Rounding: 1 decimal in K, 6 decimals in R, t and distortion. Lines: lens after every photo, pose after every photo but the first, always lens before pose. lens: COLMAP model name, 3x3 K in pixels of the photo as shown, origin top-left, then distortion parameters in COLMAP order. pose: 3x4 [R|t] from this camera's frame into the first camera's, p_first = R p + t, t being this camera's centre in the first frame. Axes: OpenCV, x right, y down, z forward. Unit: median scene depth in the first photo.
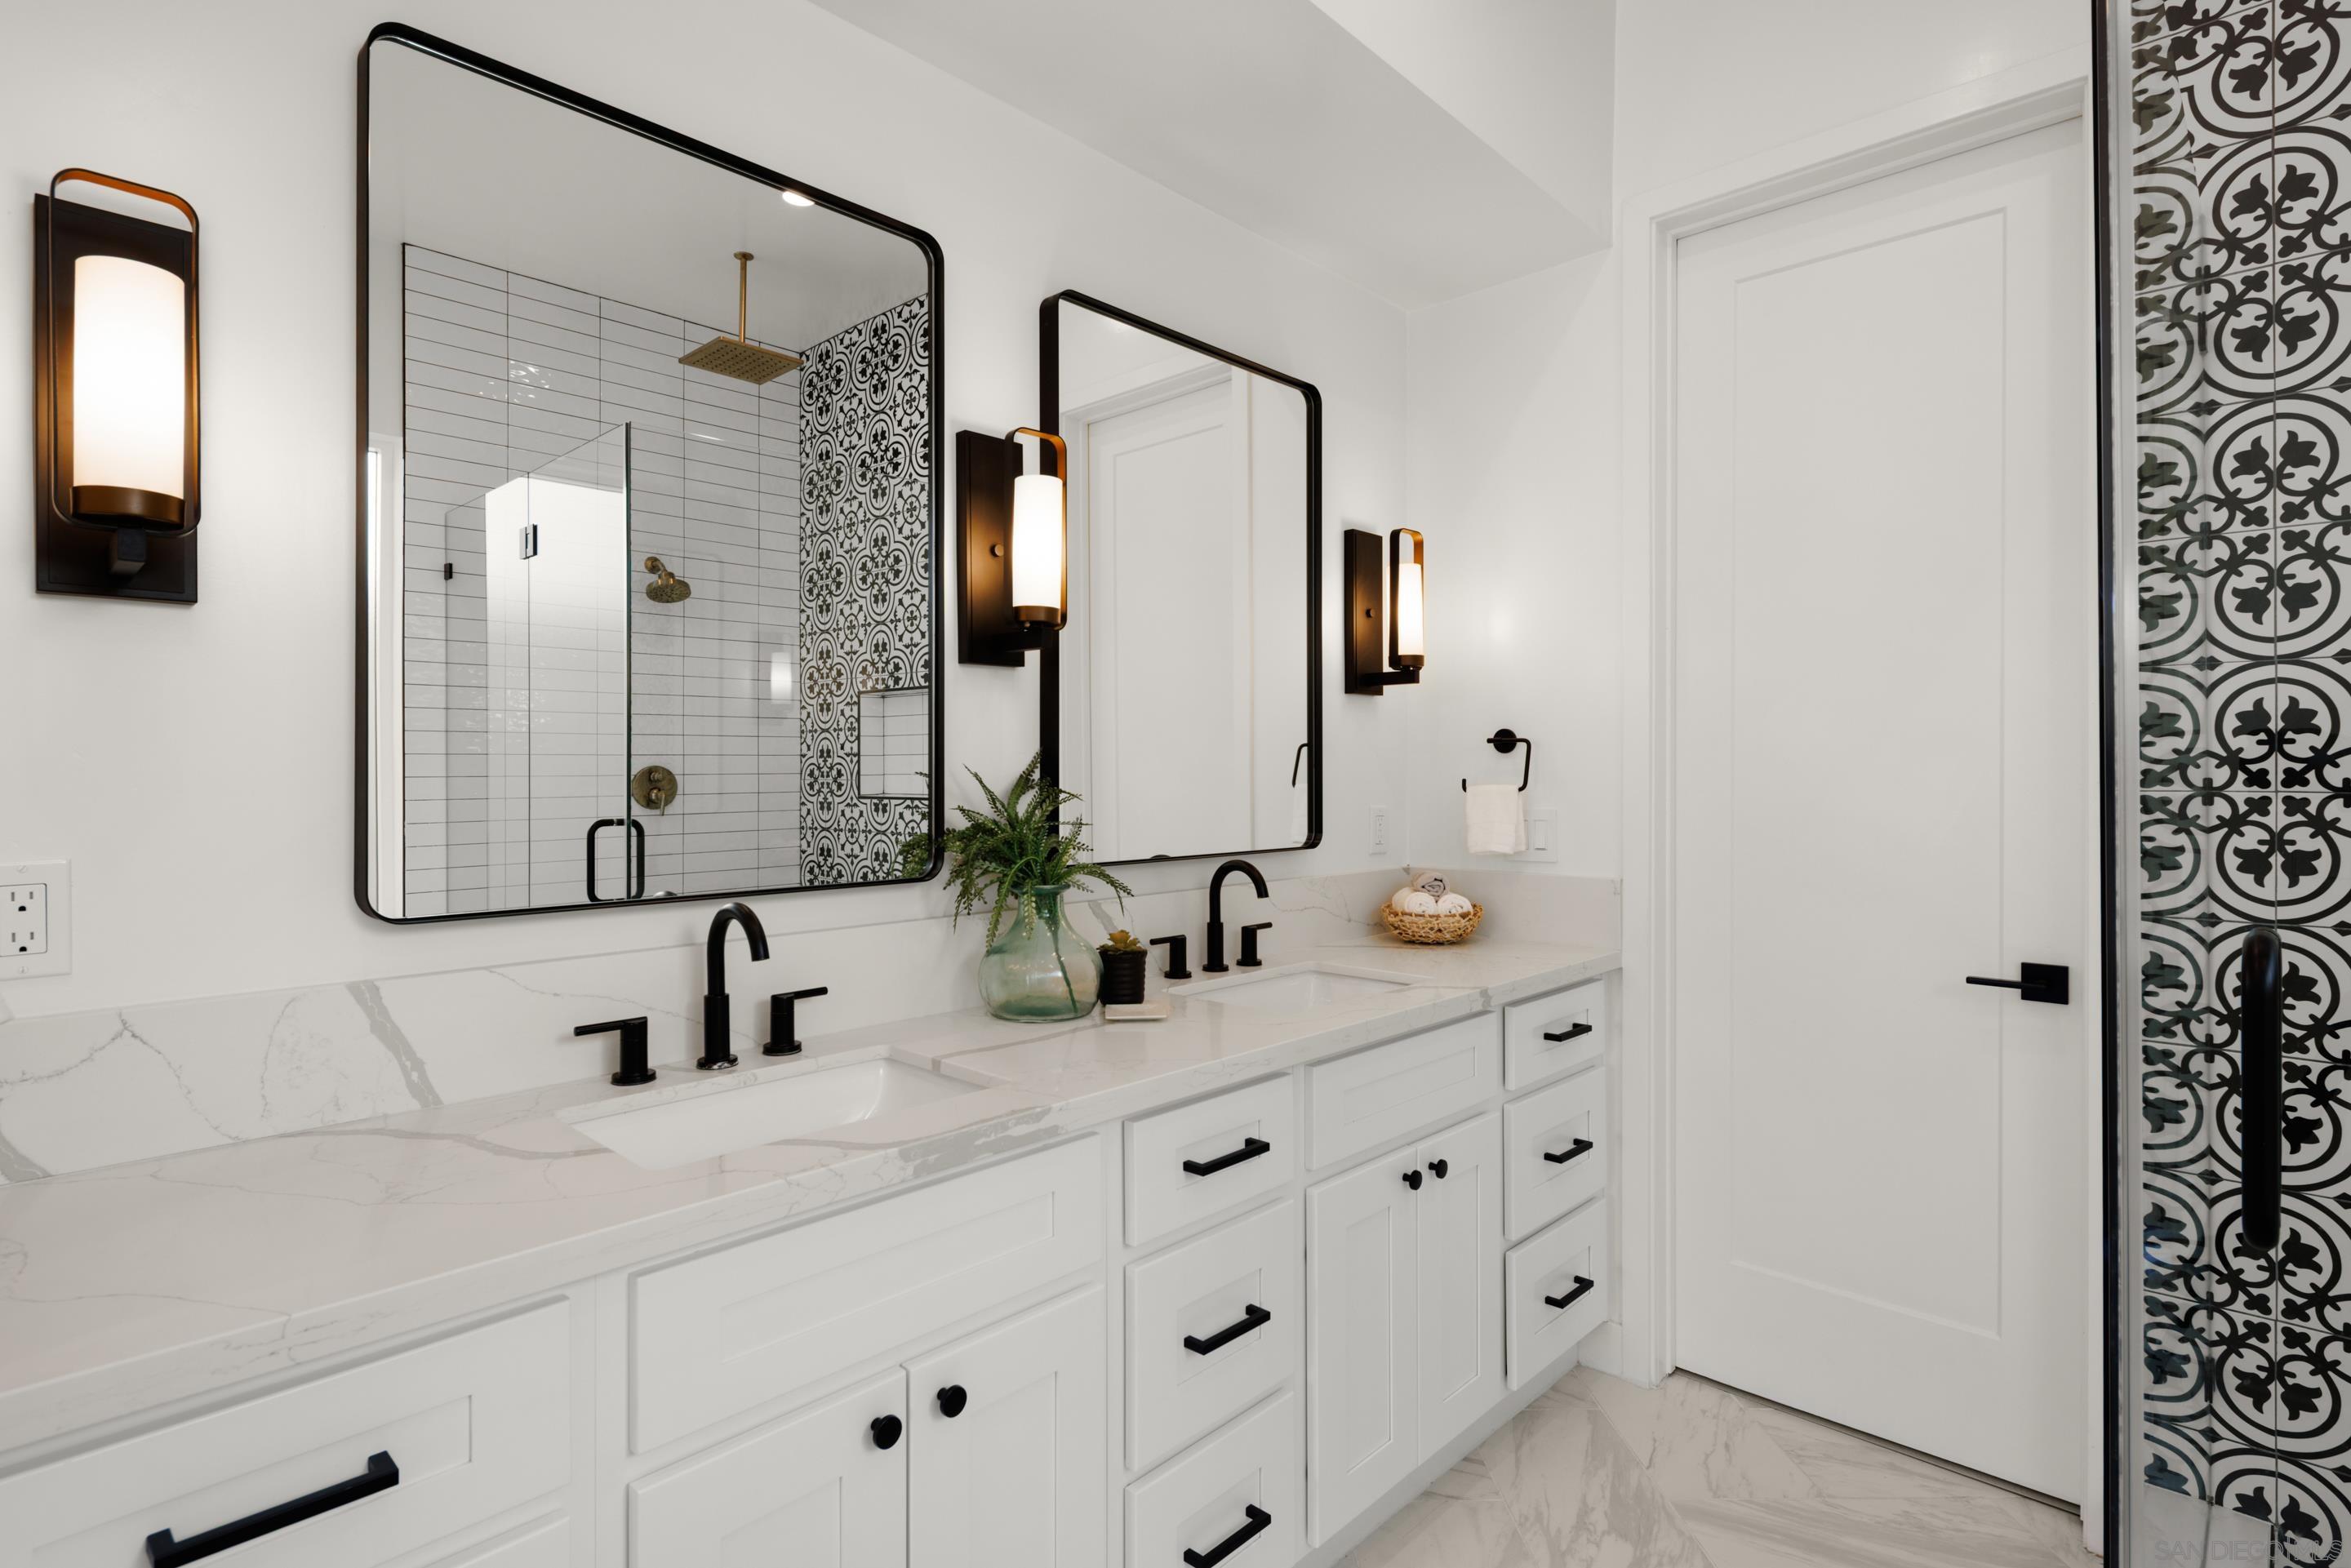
lens RADIAL K [[1165.6, 0, 1179.0], [0, 1165.6, 773.0], [0, 0, 1]] dist [0.016722, -0.004396]
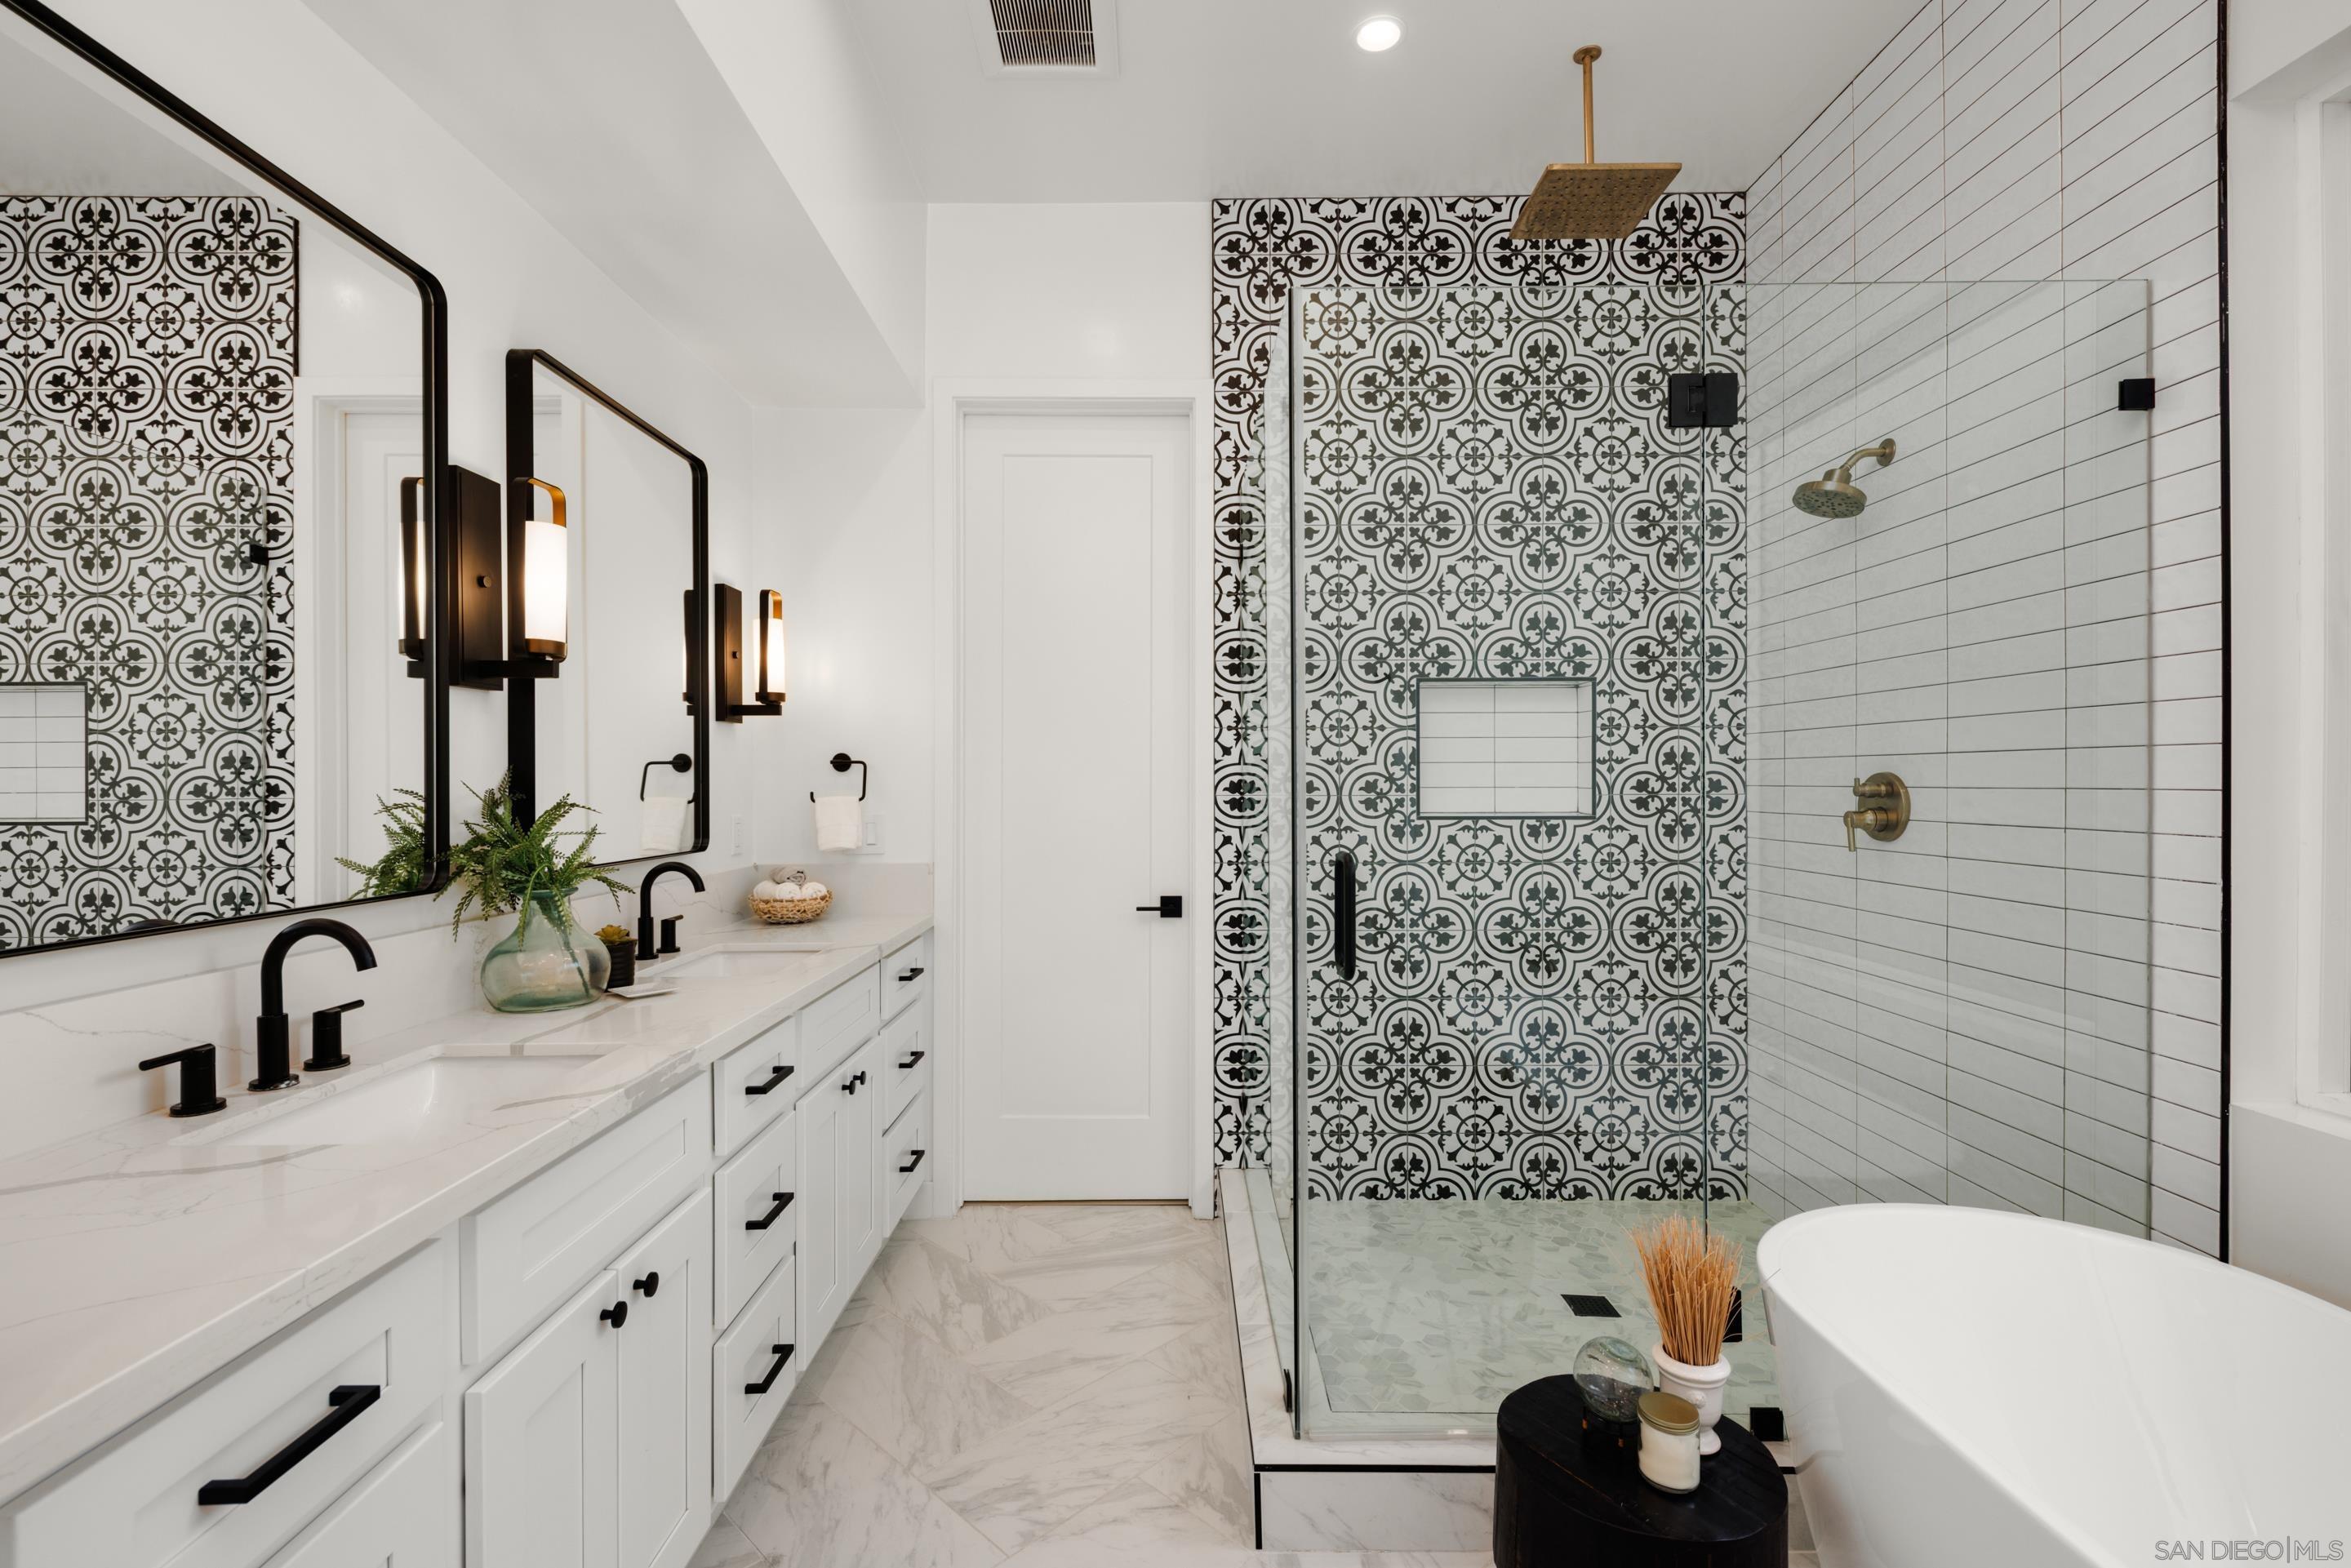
lens RADIAL K [[1052.4, 0, 1175.9], [0, 1052.4, 789.1], [0, 0, 1]] dist [0.015119, -0.000413]
pose [[0.721340, -0.004071, 0.692569, -0.363313], [0.001922, 0.999991, 0.003876, -0.002439], [-0.692579, -0.001465, 0.721341, -0.140323]]
